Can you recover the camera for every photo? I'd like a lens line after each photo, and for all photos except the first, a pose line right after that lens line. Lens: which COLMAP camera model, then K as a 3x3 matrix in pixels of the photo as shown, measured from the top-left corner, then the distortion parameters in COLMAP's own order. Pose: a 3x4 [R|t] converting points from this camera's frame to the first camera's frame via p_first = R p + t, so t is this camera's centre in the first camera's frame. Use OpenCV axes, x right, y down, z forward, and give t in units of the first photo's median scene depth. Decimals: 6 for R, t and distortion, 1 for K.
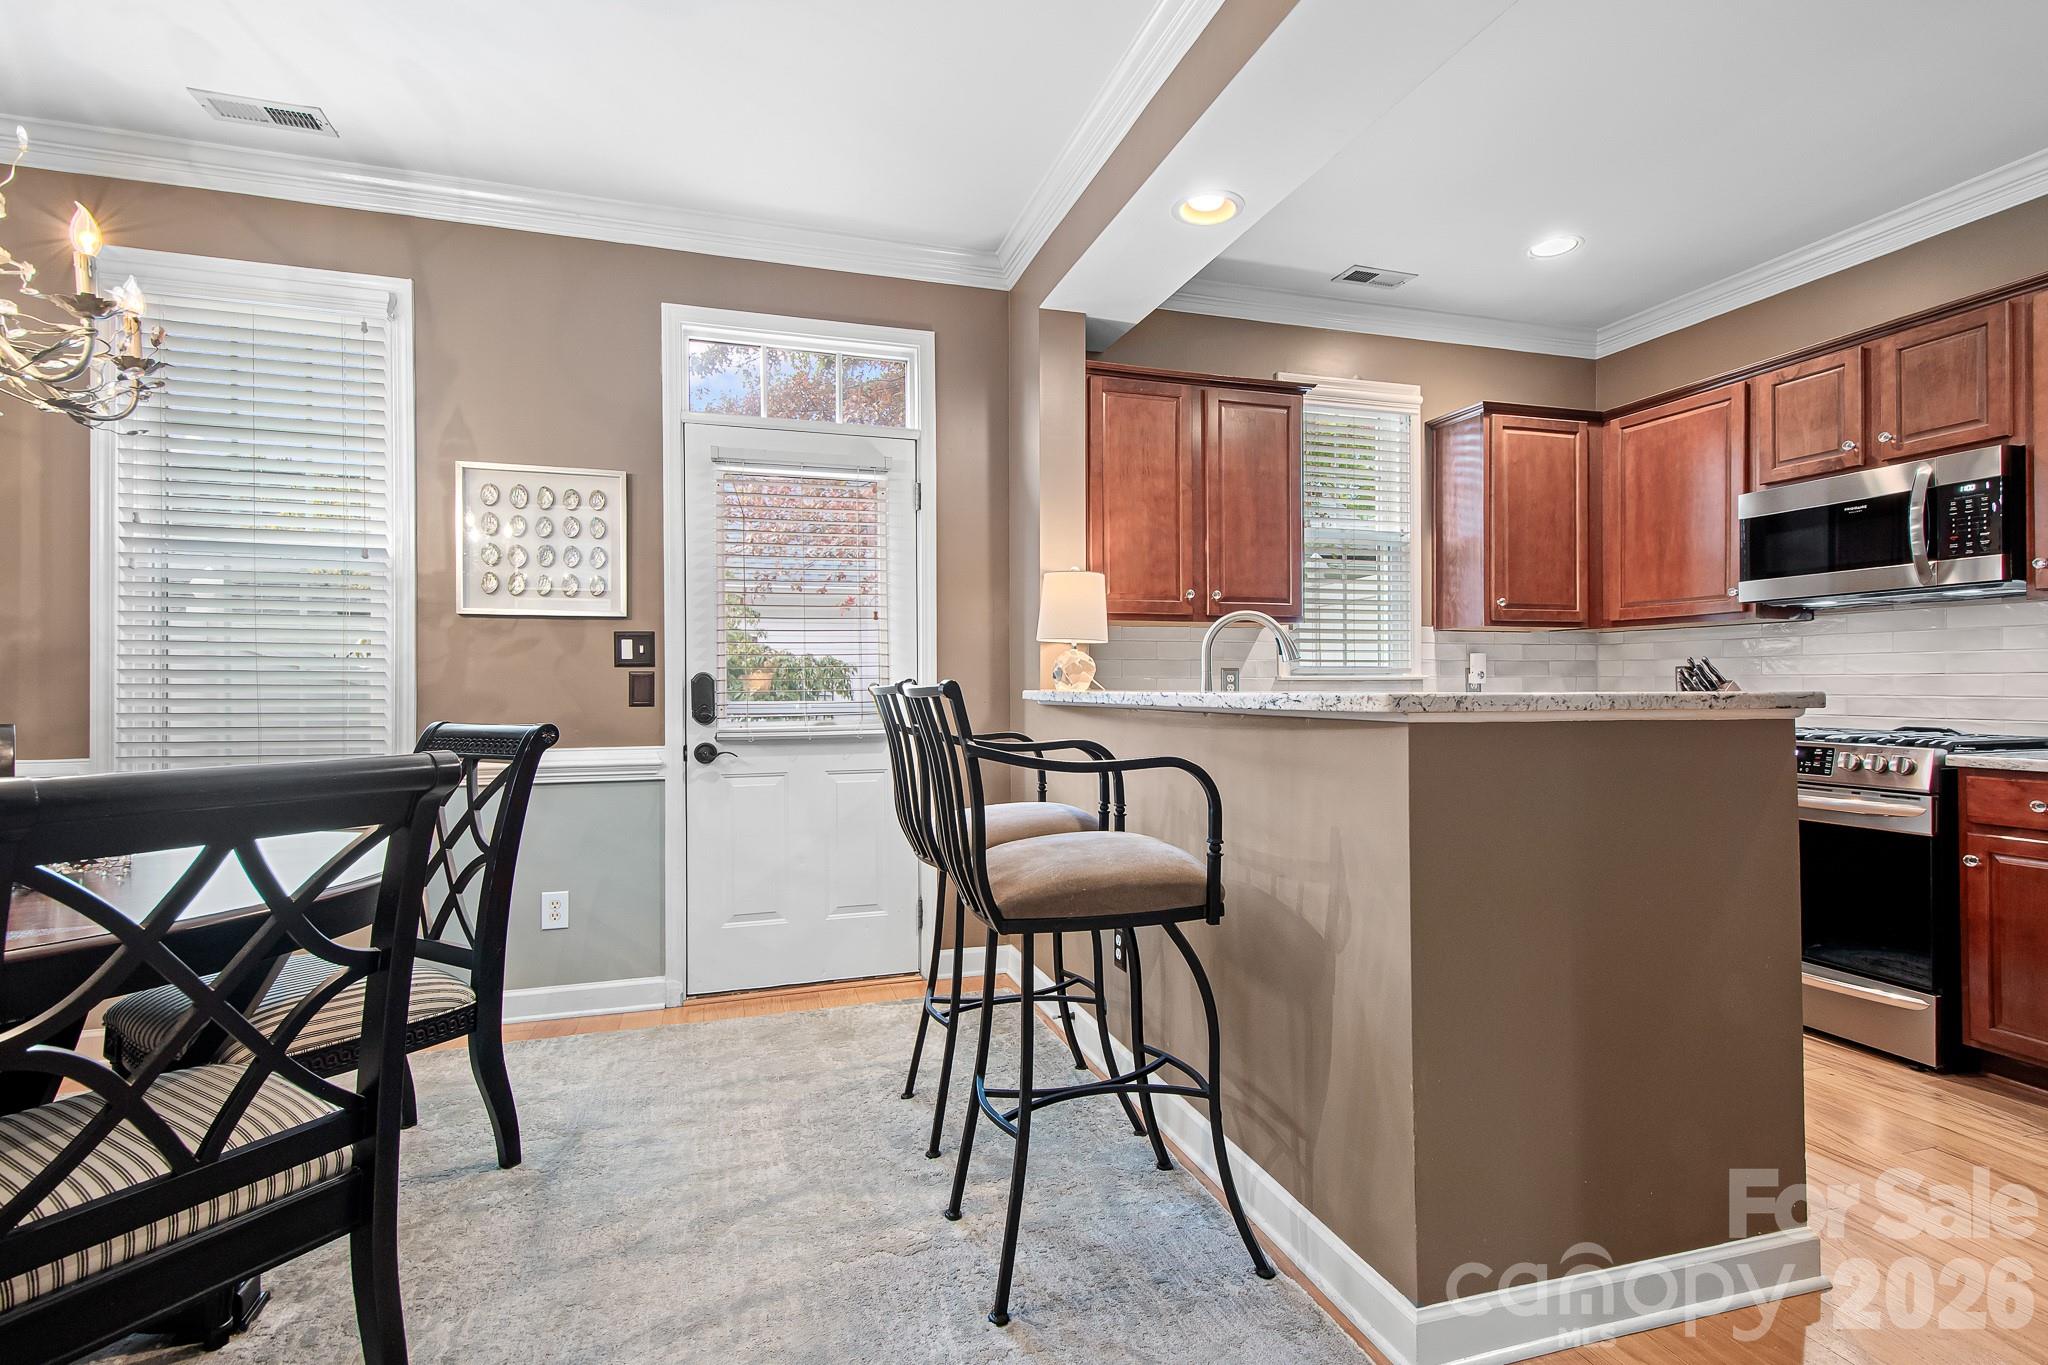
lens RADIAL K [[918.0, 0, 996.4], [0, 918.0, 682.4], [0, 0, 1]] dist [0.017909, -0.003484]
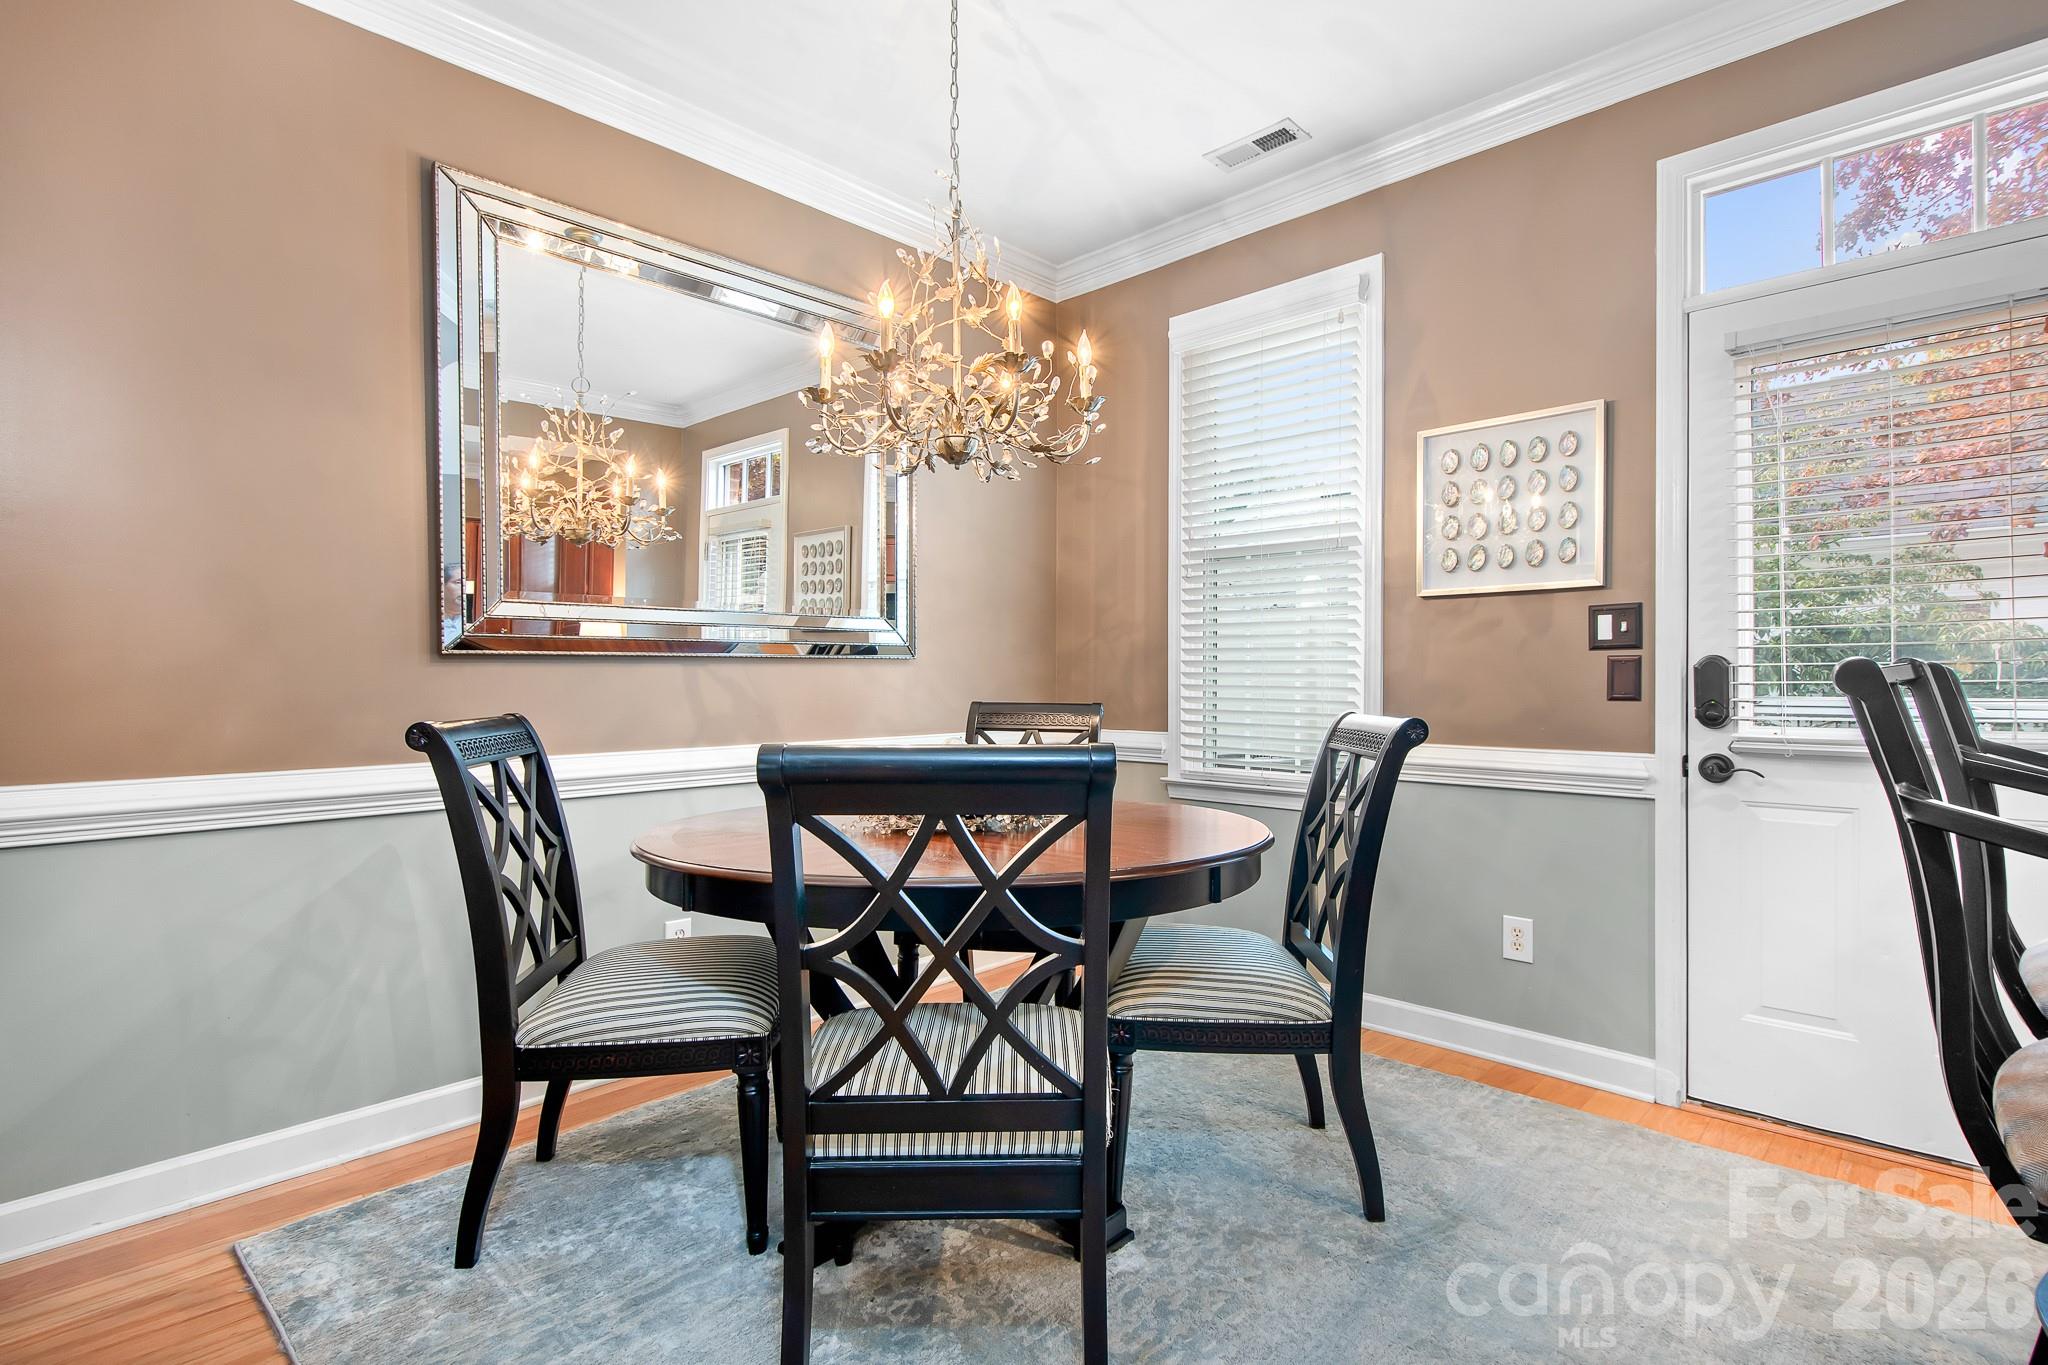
lens RADIAL K [[985.3, 0, 1084.5], [0, 985.3, 685.3], [0, 0, 1]] dist [0.013676, -0.000536]
pose [[0.523723, 0.009024, -0.851841, 0.083643], [0.001617, 0.999932, 0.011587, 0.002805], [0.851887, -0.007446, 0.523673, 0.183140]]
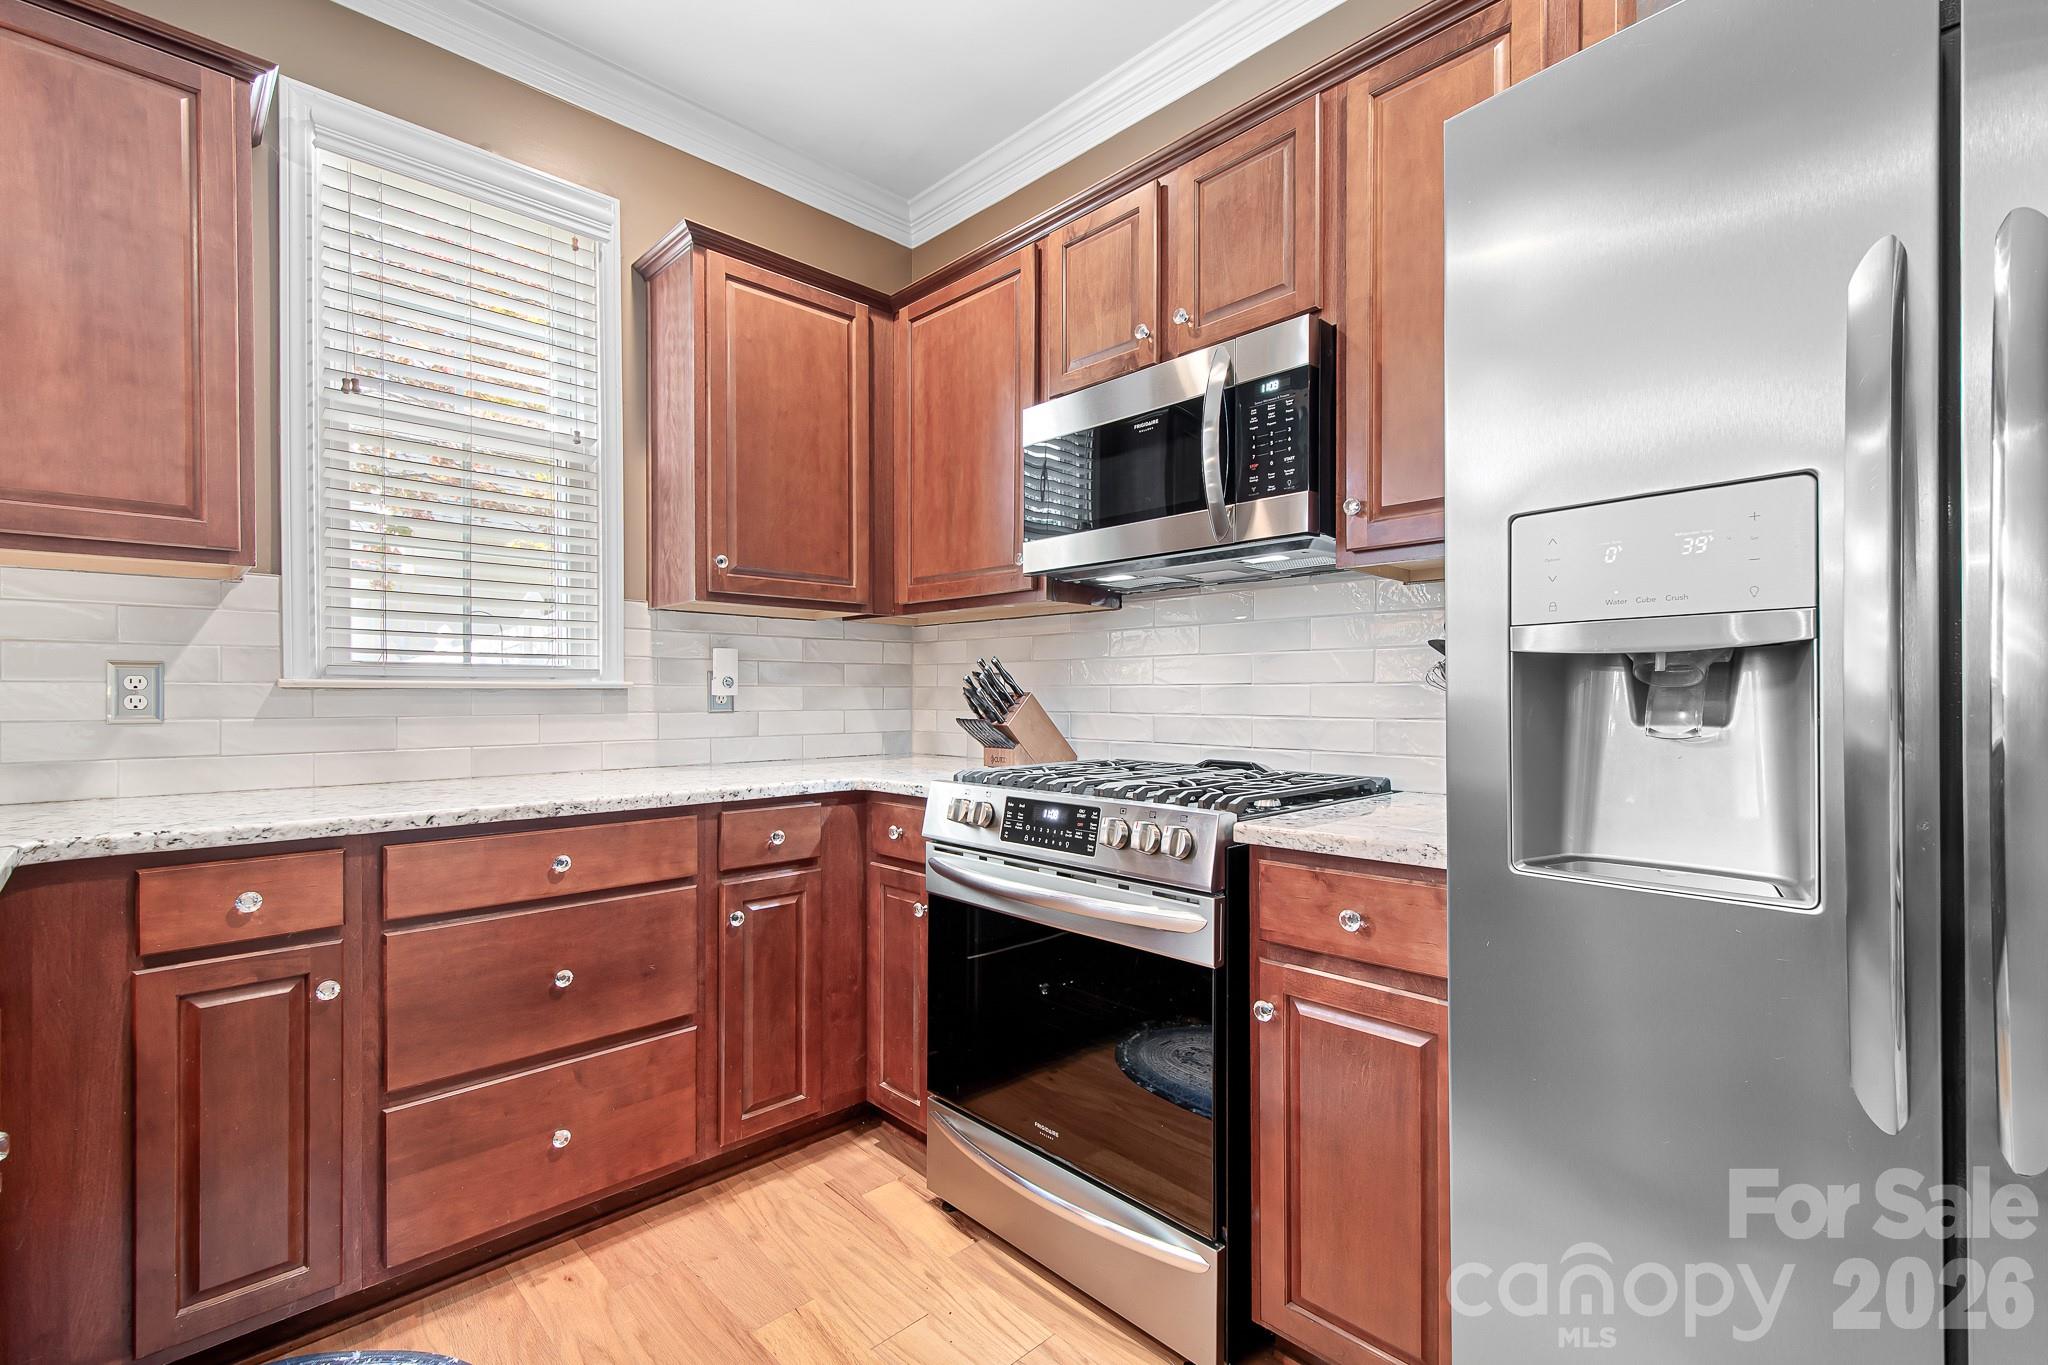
lens RADIAL K [[918.0, 0, 946.8], [0, 918.0, 700.6], [0, 0, 1]] dist [0.017909, -0.003484]
pose [[0.903714, 0.000871, 0.428135, 0.518358], [-0.004698, 0.999958, 0.007883, -0.001025], [-0.428110, -0.009135, 0.903681, 0.474708]]
